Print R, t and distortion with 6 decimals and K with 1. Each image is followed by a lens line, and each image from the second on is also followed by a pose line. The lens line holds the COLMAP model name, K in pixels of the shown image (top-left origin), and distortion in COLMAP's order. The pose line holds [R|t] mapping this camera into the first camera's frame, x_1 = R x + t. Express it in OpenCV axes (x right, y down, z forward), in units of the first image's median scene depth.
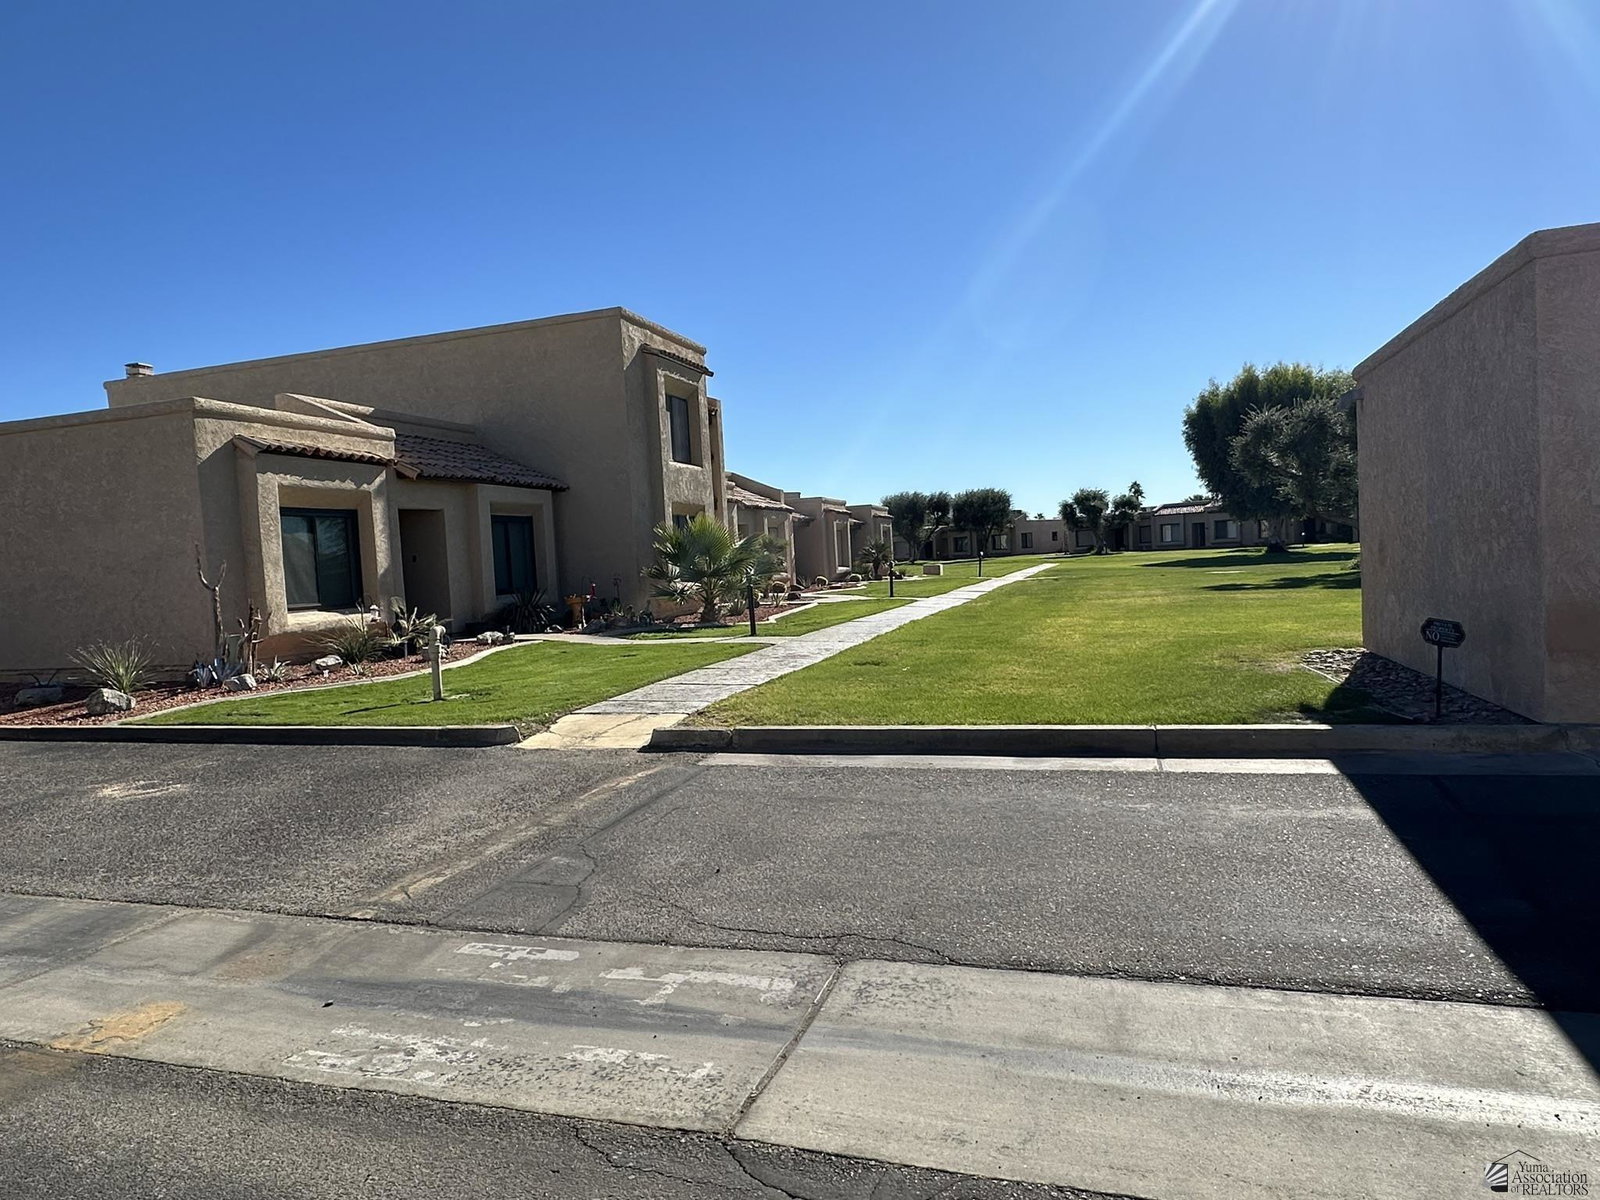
lens RADIAL K [[988.2, 0, 800.0], [0, 988.2, 600.0], [0, 0, 1]] dist [0.004951, 0.000497]
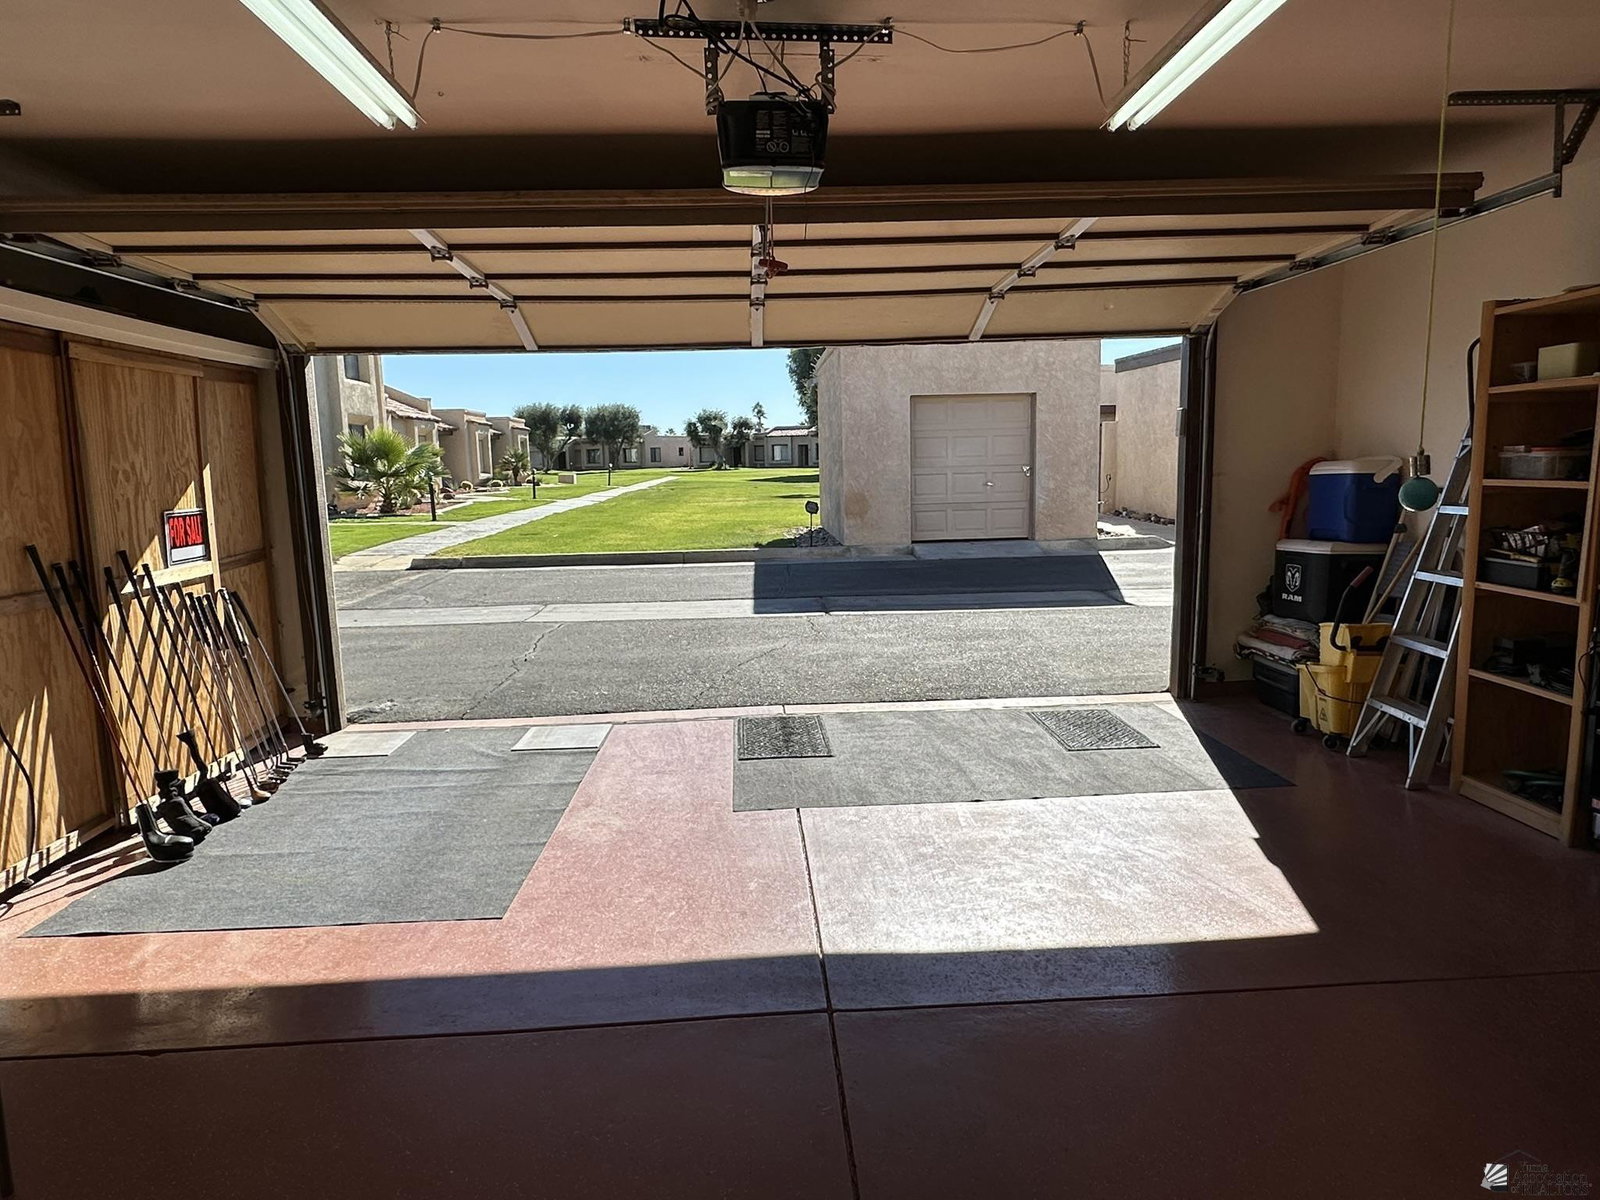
lens RADIAL K [[988.2, 0, 800.0], [0, 988.2, 600.0], [0, 0, 1]] dist [0.004951, 0.000497]
pose [[0.933654, -0.017341, 0.357755, -0.020794], [-0.014047, 0.996286, 0.084951, 0.006924], [-0.357900, -0.084340, 0.929943, -0.135971]]
